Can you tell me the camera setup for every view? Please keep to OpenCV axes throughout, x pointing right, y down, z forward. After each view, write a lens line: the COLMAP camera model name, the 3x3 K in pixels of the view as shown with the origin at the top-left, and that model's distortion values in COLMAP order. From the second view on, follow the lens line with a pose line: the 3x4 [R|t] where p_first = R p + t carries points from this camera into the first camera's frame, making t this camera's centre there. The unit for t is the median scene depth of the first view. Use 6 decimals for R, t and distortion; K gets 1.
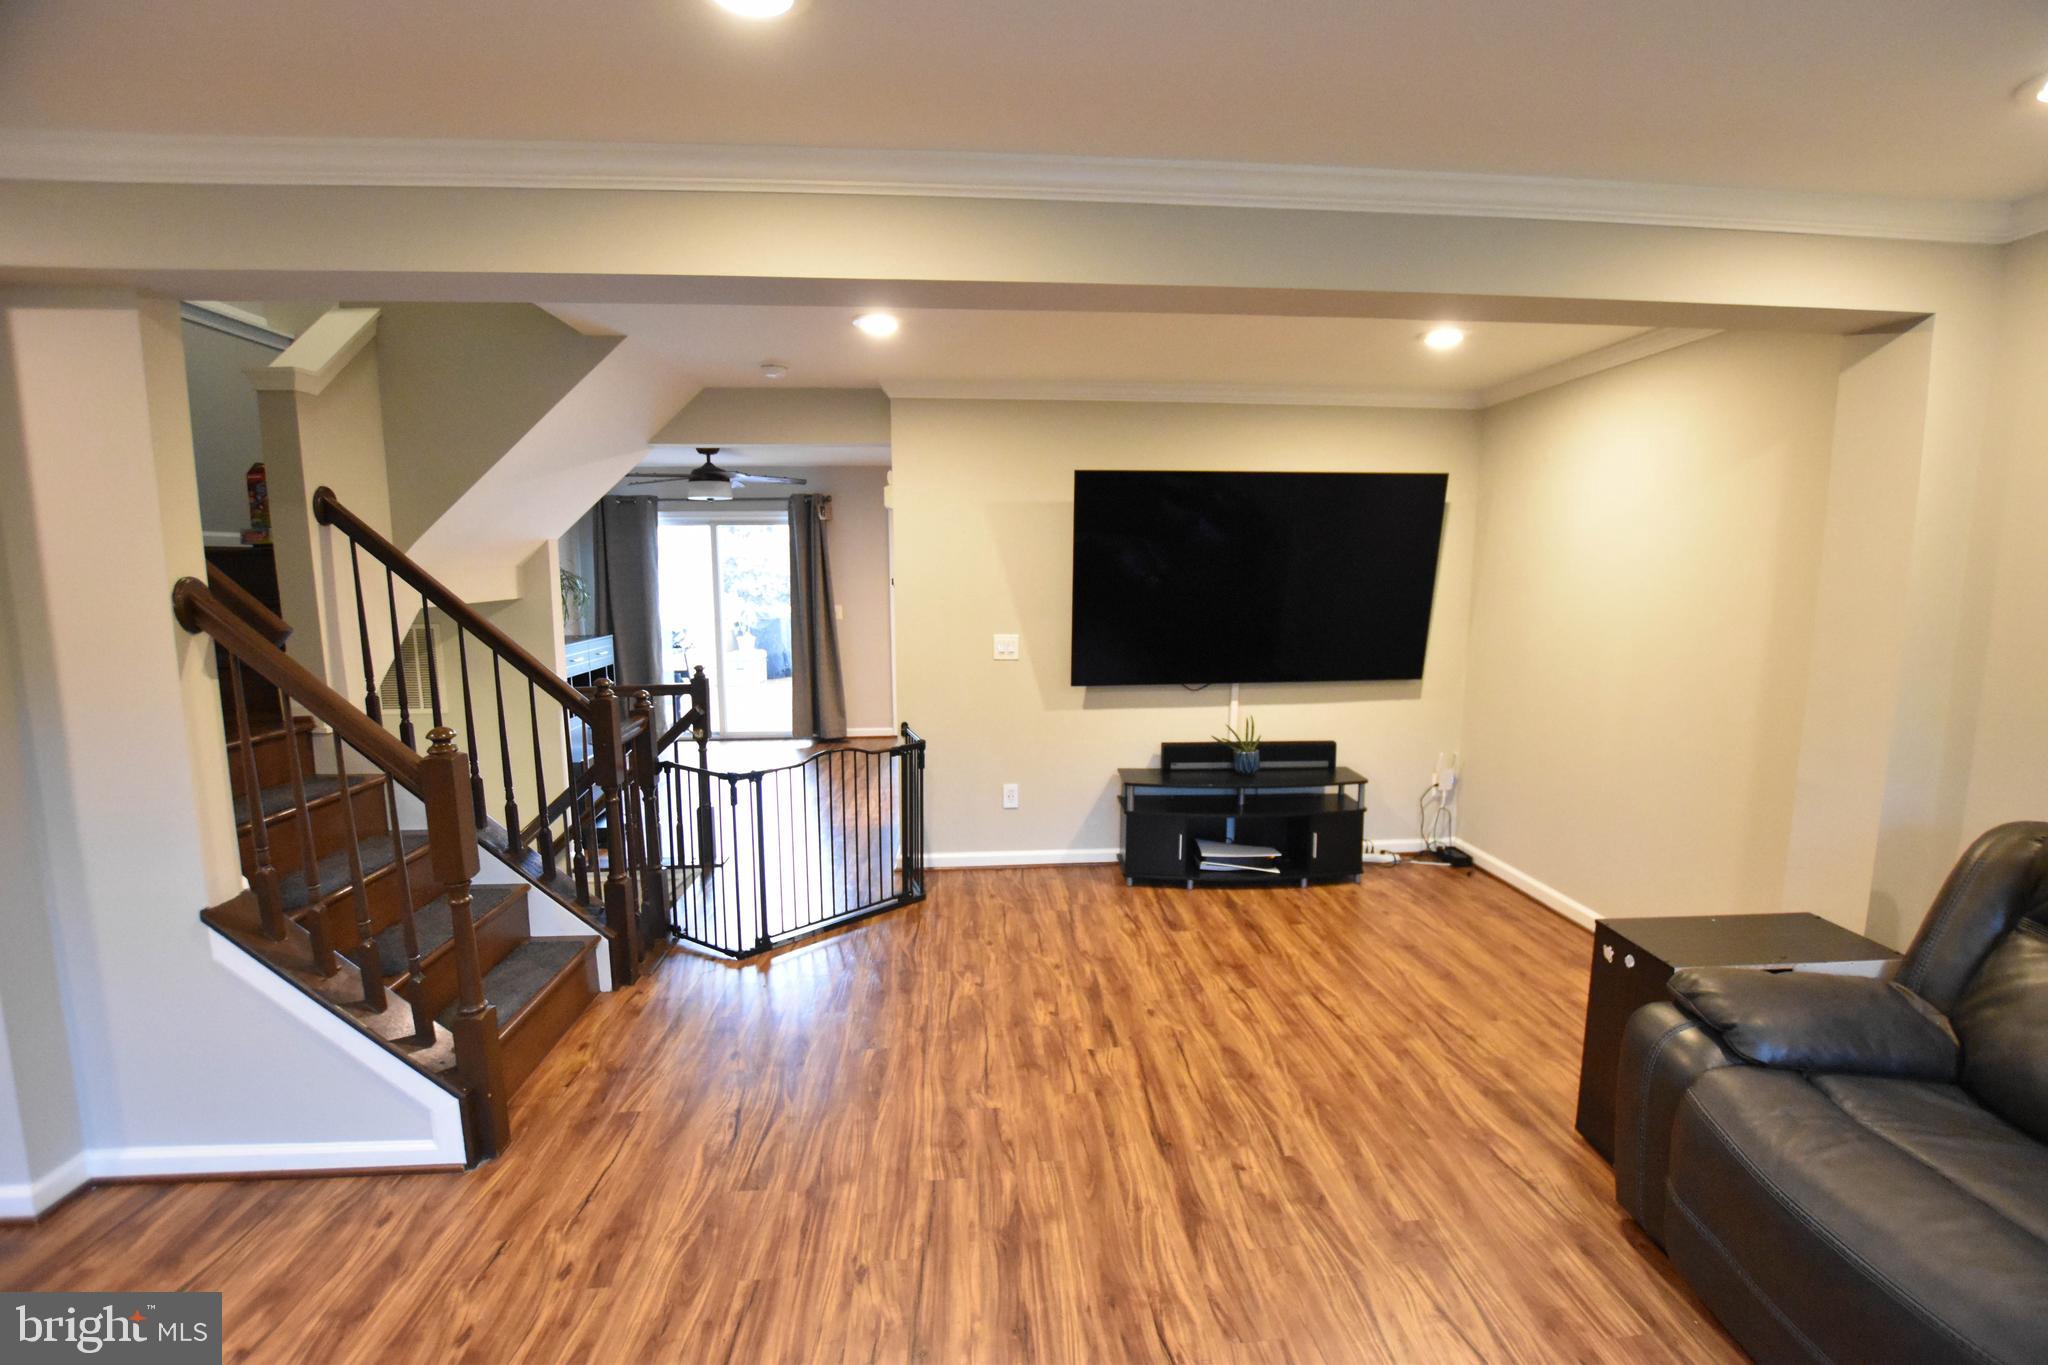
lens RADIAL K [[884.5, 0, 1025.6], [0, 884.5, 687.2], [0, 0, 1]] dist [-0.019077, -0.000386]
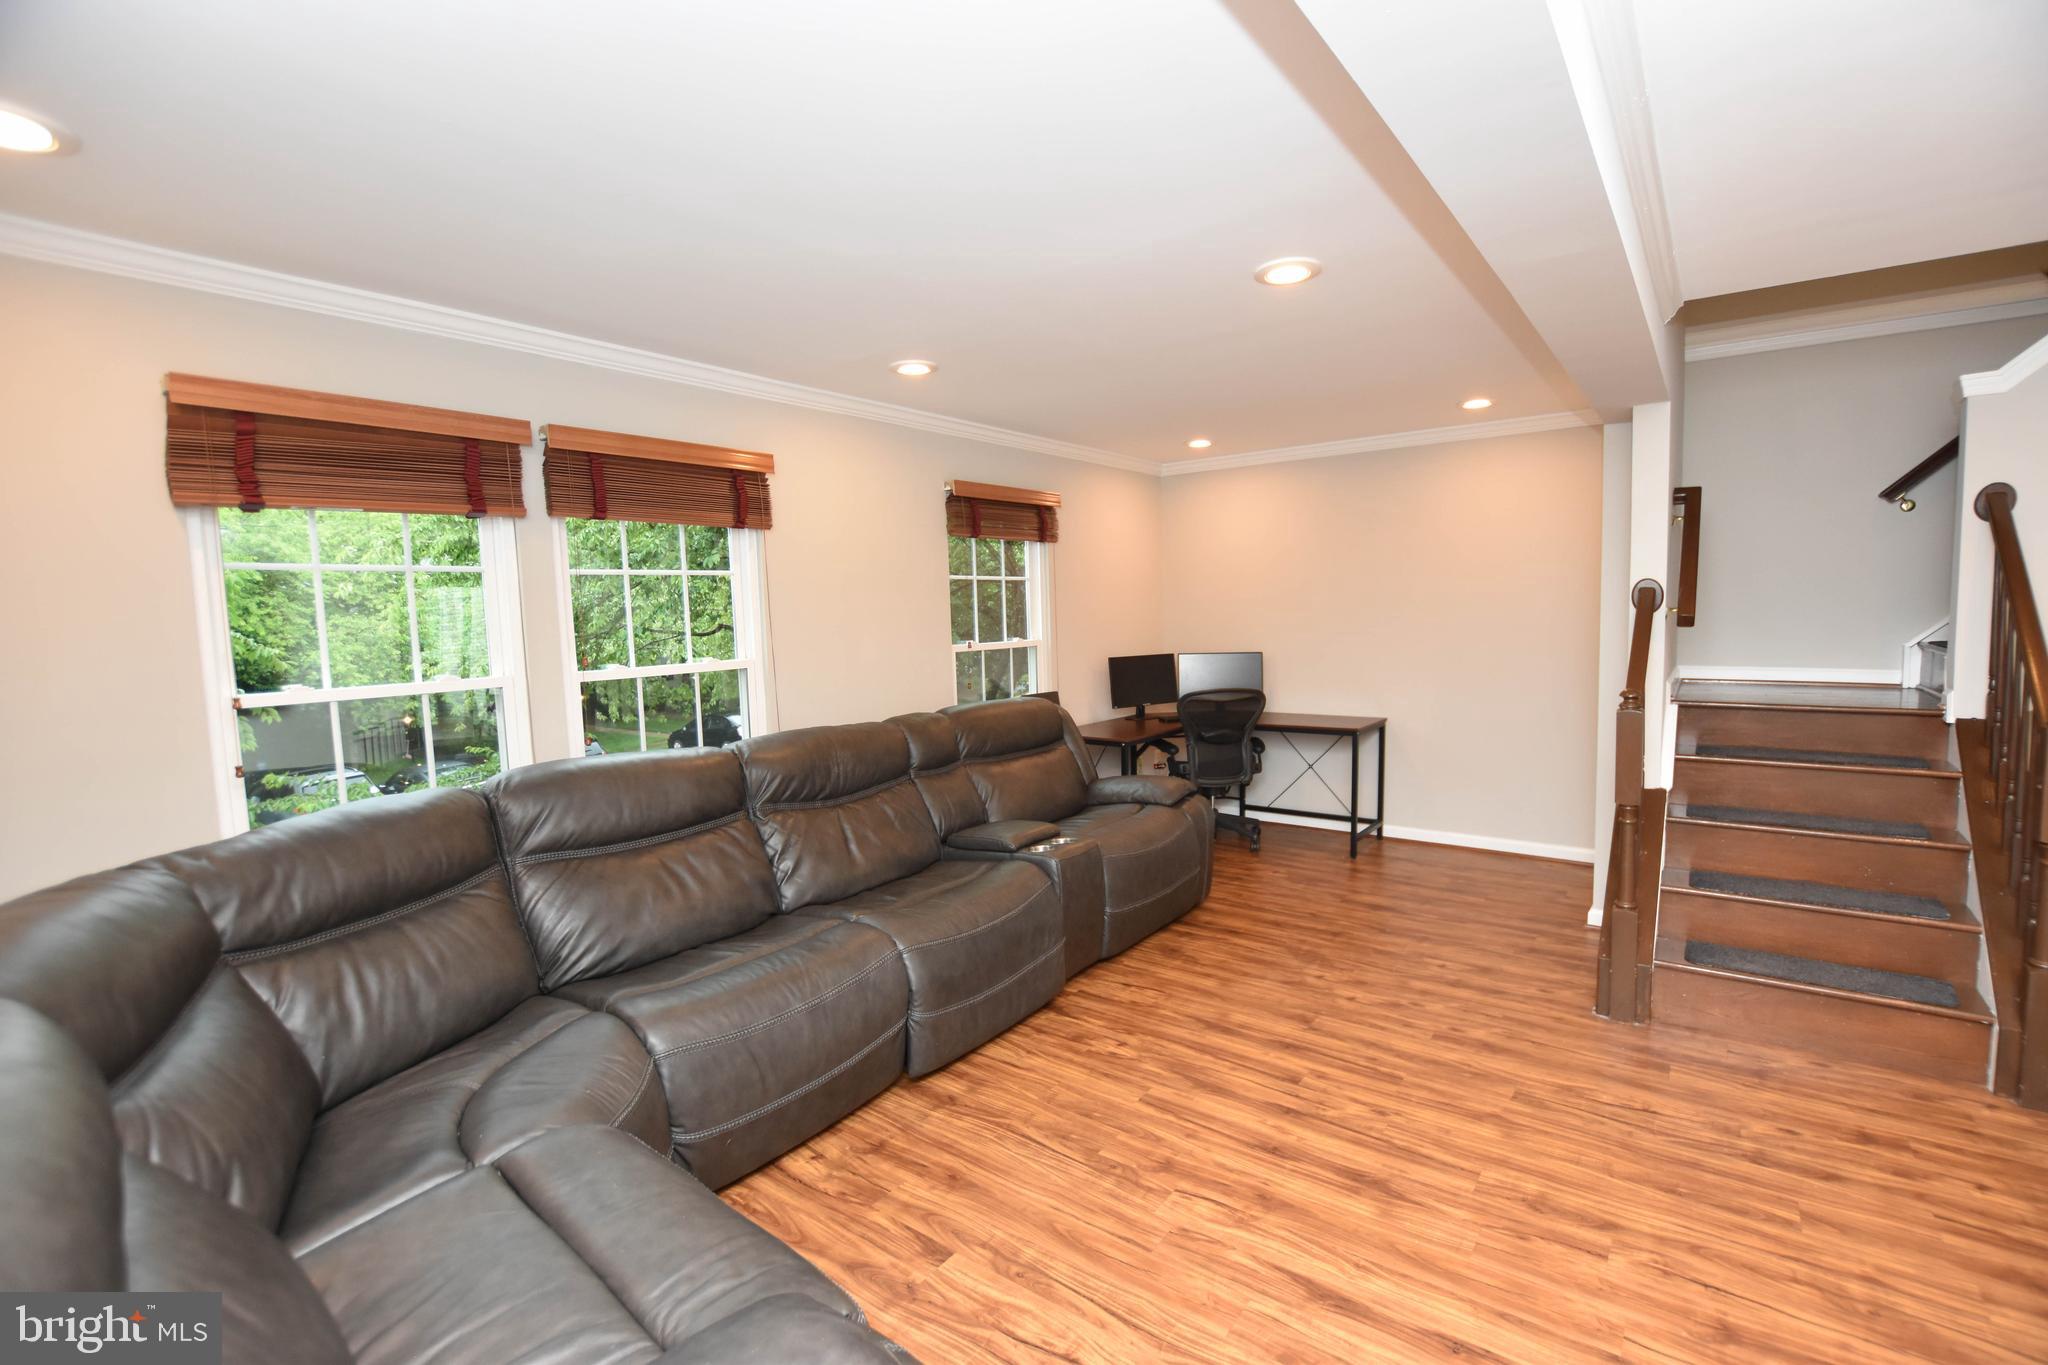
lens RADIAL K [[925.8, 0, 1025.1], [0, 925.8, 687.6], [0, 0, 1]] dist [-0.024218, 0.001382]
pose [[-0.670081, 0.081986, -0.737747, 0.908302], [-0.071867, 0.982047, 0.174411, -0.110754], [0.738801, 0.169888, -0.652158, 1.150322]]
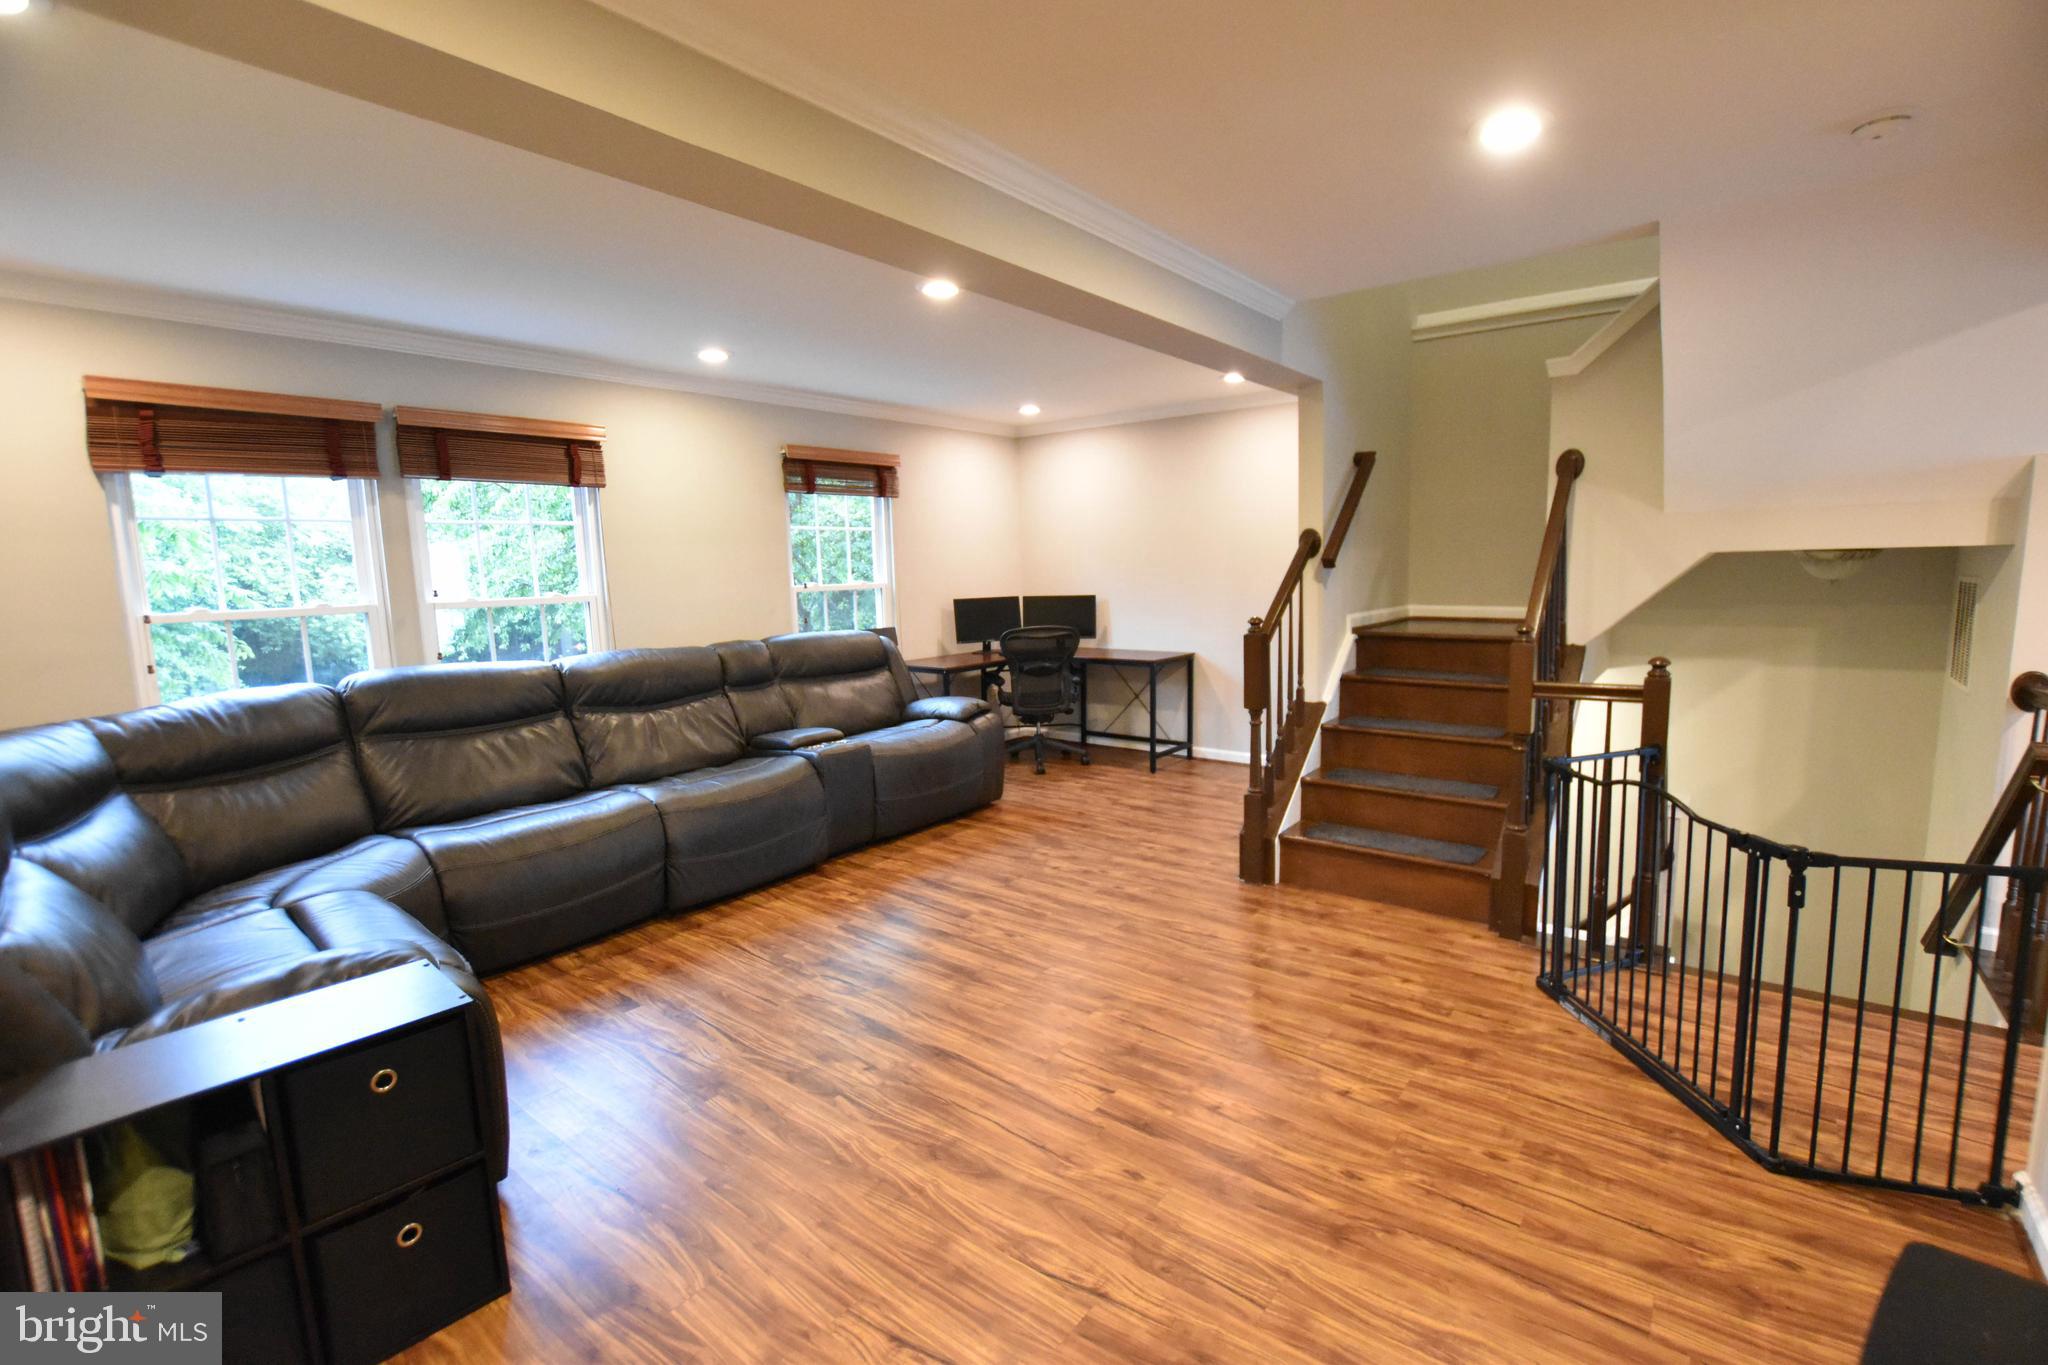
lens RADIAL K [[925.8, 0, 1026.9], [0, 925.8, 685.3], [0, 0, 1]] dist [-0.024218, 0.001382]
pose [[-0.681028, 0.113587, -0.723394, 0.846772], [-0.073371, 0.972339, 0.221750, -0.159555], [0.728573, 0.204094, -0.653856, 1.733157]]
